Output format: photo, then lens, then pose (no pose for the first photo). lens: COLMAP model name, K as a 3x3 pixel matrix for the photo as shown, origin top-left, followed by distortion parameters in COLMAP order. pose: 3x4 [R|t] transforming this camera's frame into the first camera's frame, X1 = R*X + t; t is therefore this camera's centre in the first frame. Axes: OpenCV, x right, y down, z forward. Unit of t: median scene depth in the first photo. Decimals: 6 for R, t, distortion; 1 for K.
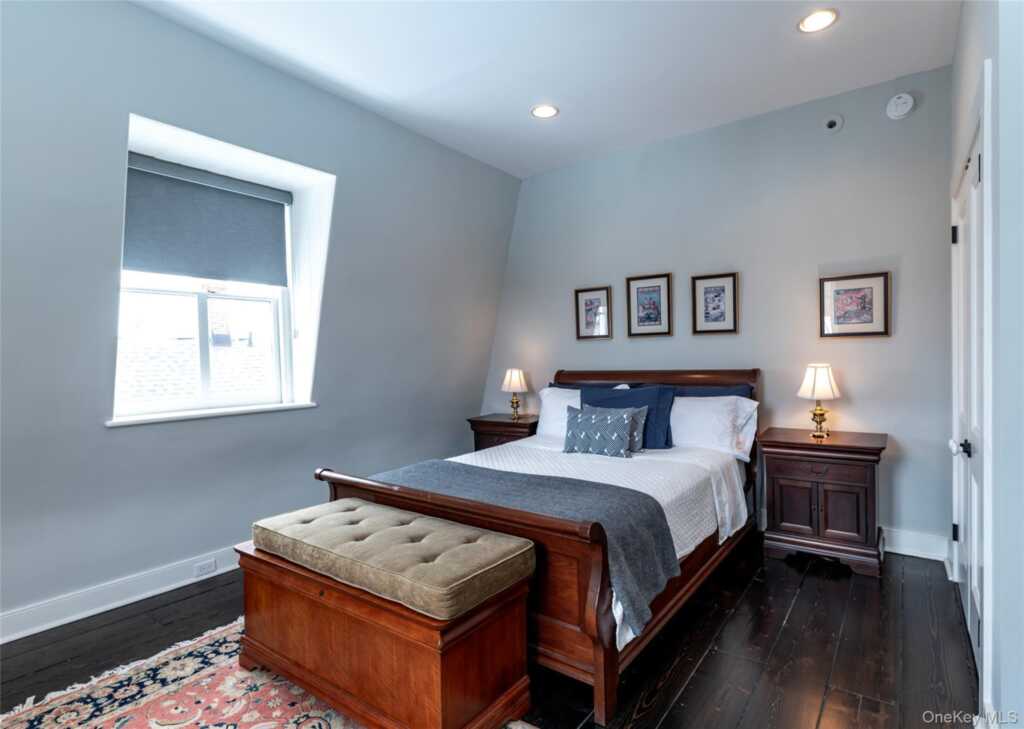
lens RADIAL K [[525.8, 0, 514.3], [0, 525.8, 371.8], [0, 0, 1]] dist [-0.004499, -0.000060]
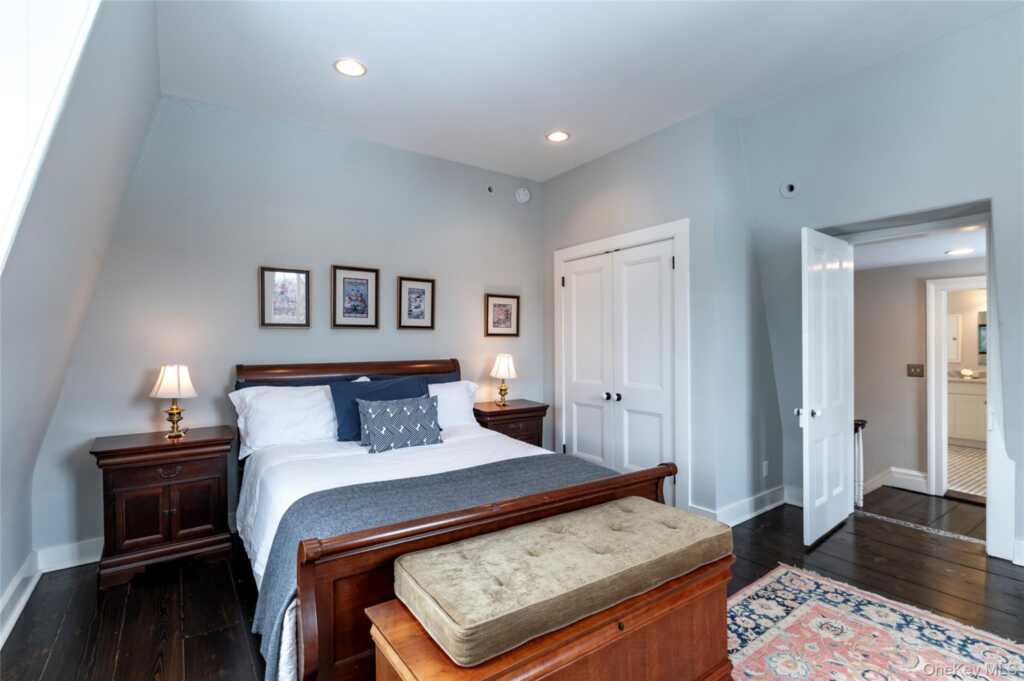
lens RADIAL K [[494.9, 0, 513.6], [0, 494.9, 337.1], [0, 0, 1]] dist [0.030307, 0.000364]
pose [[0.318698, 0.036782, 0.947142, -0.575215], [0.028019, 0.998445, -0.048203, 0.003388], [-0.947442, 0.041900, 0.317172, 0.450158]]
